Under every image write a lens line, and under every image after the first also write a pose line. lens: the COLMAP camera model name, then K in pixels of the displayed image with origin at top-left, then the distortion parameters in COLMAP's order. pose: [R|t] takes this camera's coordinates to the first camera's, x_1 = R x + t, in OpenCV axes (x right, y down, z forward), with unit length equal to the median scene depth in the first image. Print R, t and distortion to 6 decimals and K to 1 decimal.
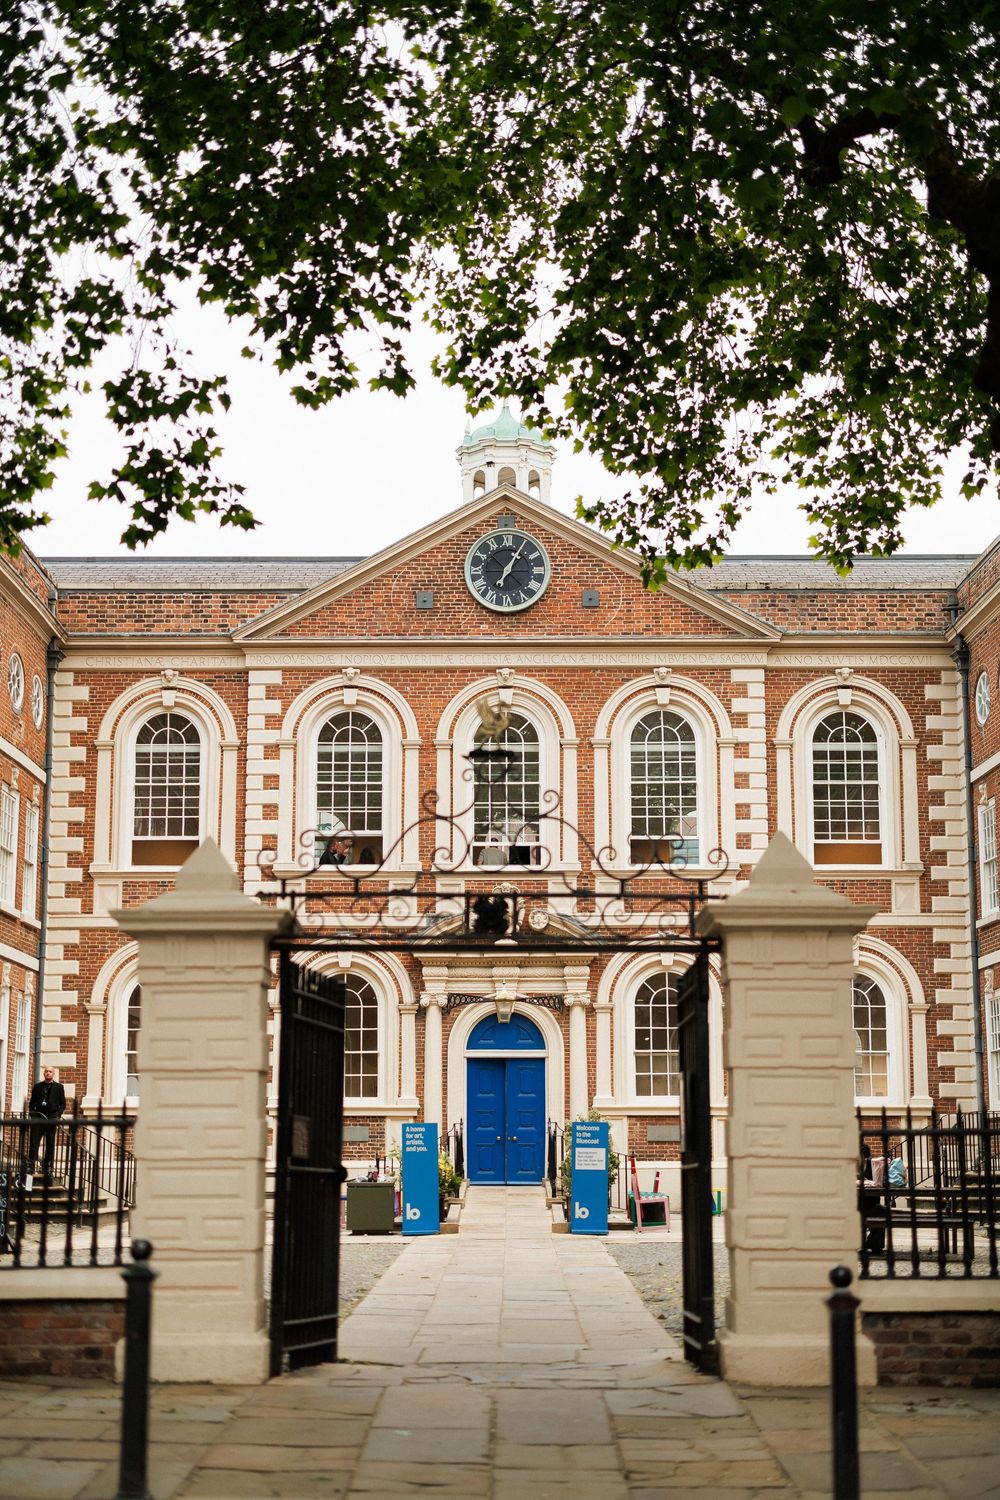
lens RADIAL K [[2293.5, 0, 500.0], [0, 2293.5, 750.0], [0, 0, 1]] dist [0.034335, -0.170214]
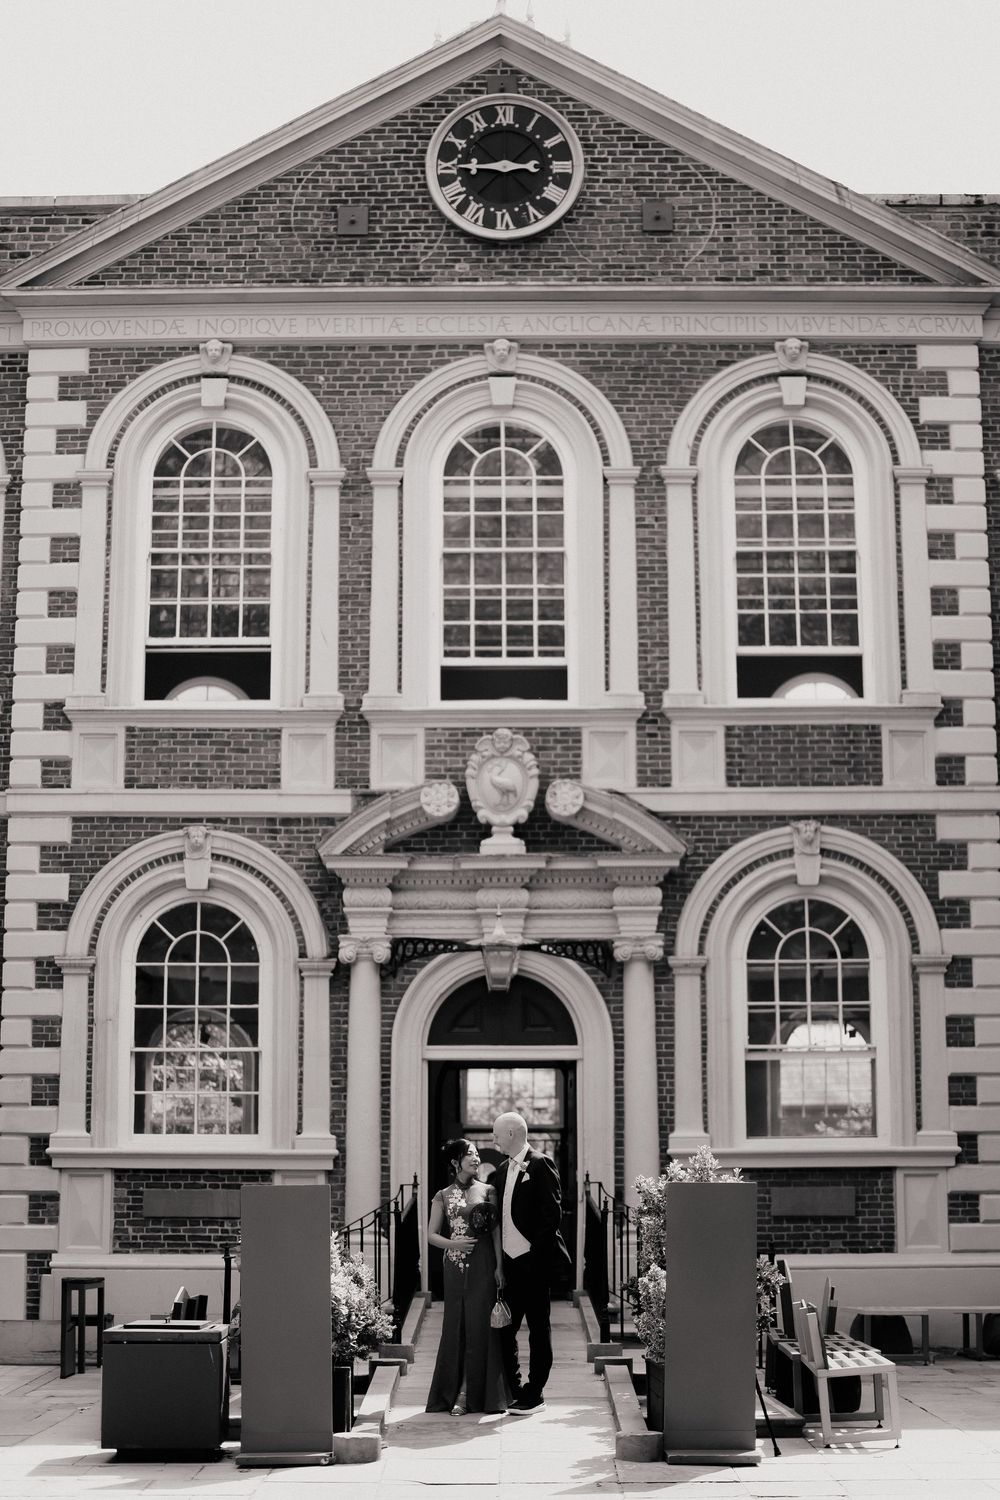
lens RADIAL K [[2515.9, 0, 500.0], [0, 2515.9, 750.0], [0, 0, 1]] dist [-0.150936, 0.118155]
pose [[0.999984, -0.001983, -0.005371, 0.005115], [0.001856, 0.999721, -0.023546, 0.074708], [0.005416, 0.023535, 0.999708, 0.414266]]
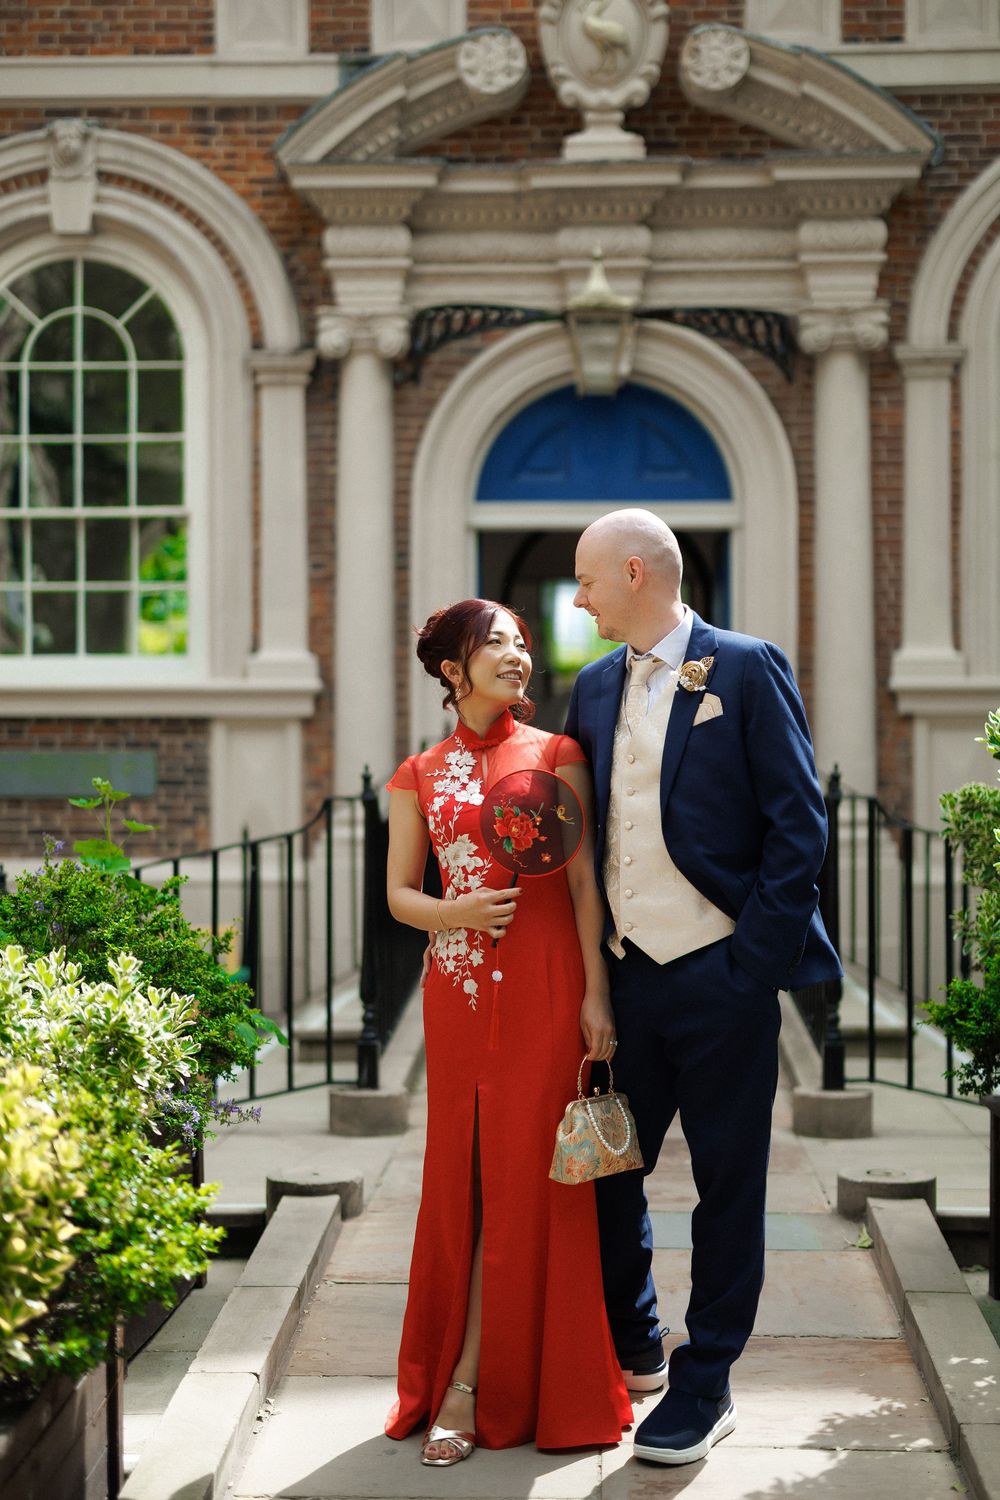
lens RADIAL K [[2293.5, 0, 500.0], [0, 2293.5, 750.0], [0, 0, 1]] dist [0.034335, -0.170214]
pose [[0.998743, -0.000711, -0.050110, 0.004004], [0.008225, 0.988667, 0.149896, 0.114497], [0.049436, -0.150120, 0.987431, 0.677215]]
